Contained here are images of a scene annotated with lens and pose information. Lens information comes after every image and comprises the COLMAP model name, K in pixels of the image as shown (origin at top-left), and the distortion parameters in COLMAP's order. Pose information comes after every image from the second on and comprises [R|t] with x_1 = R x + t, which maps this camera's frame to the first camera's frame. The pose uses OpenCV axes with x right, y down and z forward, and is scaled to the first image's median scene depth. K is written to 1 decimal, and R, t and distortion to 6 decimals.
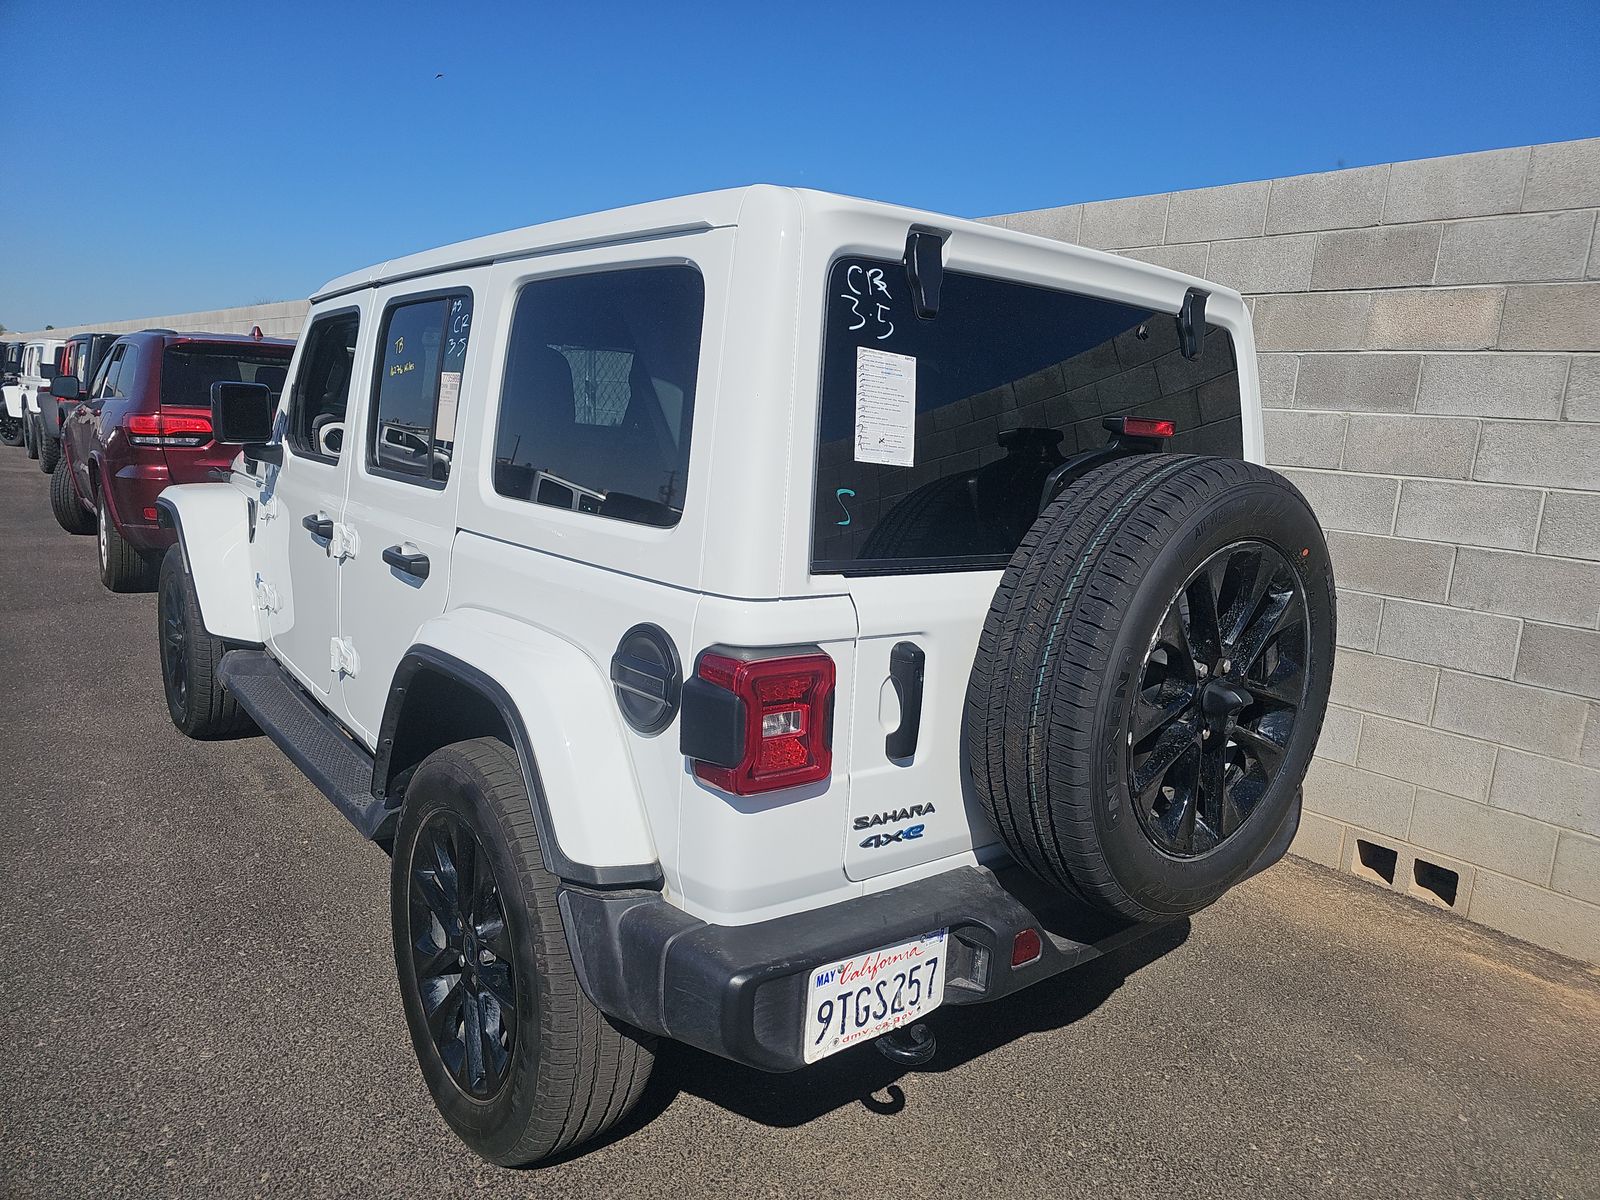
lens RADIAL K [[1043.8, 0, 800.0], [0, 1043.8, 600.0], [0, 0, 1]] dist [0.068680, -0.000177]
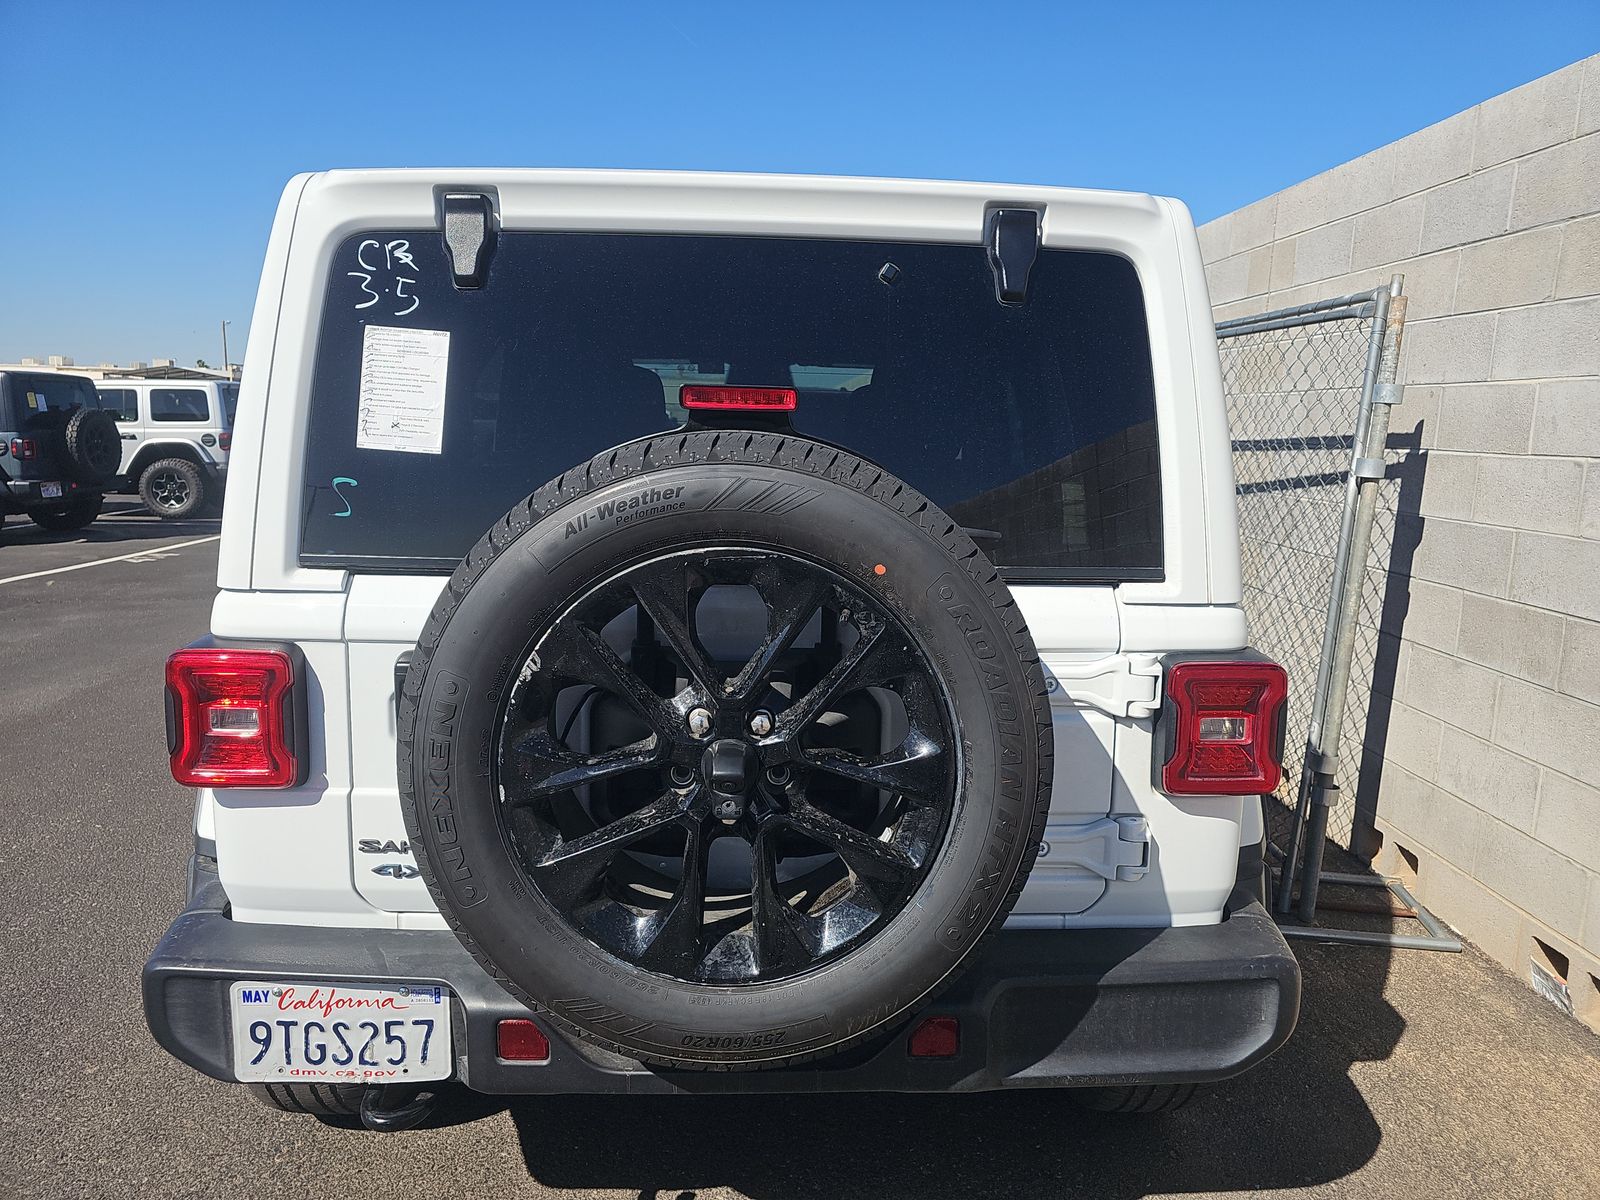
lens RADIAL K [[1056.0, 0, 790.7], [0, 1056.0, 595.8], [0, 0, 1]] dist [0.049924, -0.050491]
pose [[0.797115, 0.038854, -0.602577, 0.922948], [-0.069784, 0.997169, -0.028017, -0.002646], [0.599782, 0.064383, 0.797569, 0.483268]]
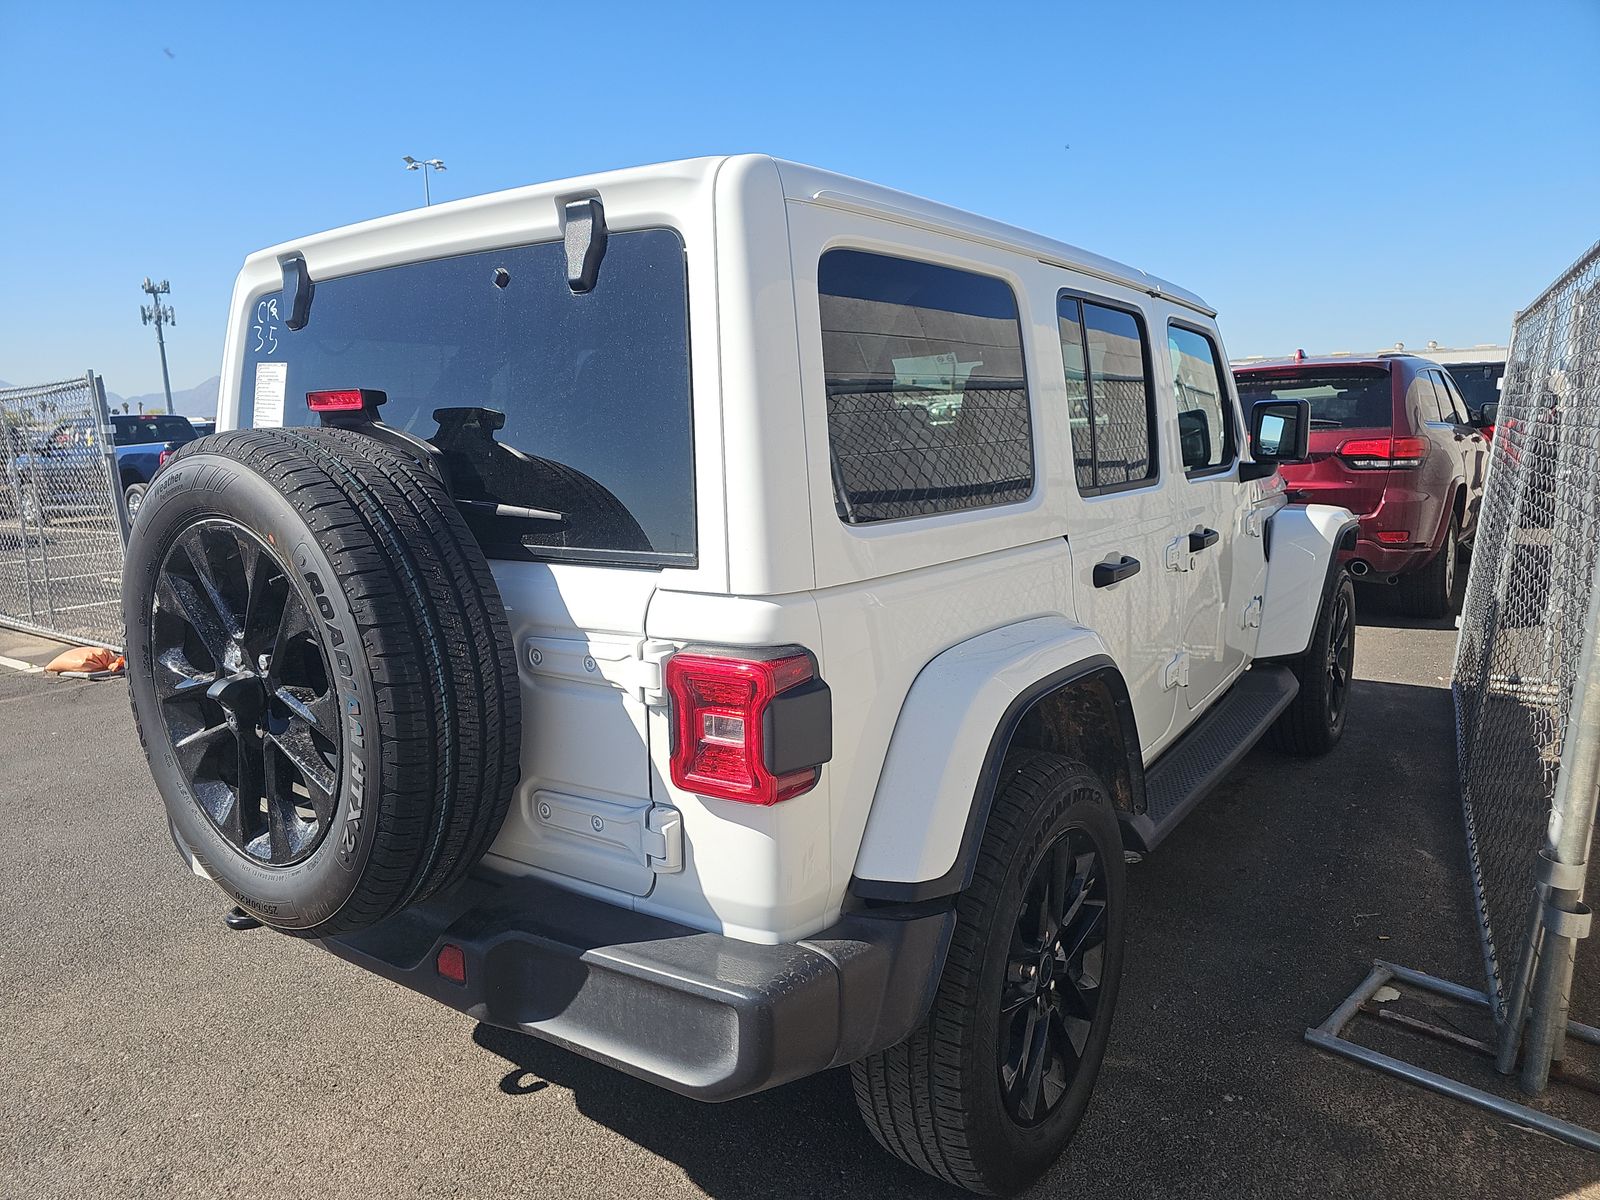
lens RADIAL K [[1056.0, 0, 790.7], [0, 1056.0, 595.8], [0, 0, 1]] dist [0.049924, -0.050491]
pose [[0.265178, 0.083294, -0.960595, 1.513041], [-0.114076, 0.991975, 0.054523, -0.101769], [0.957427, 0.095123, 0.272552, 1.286535]]
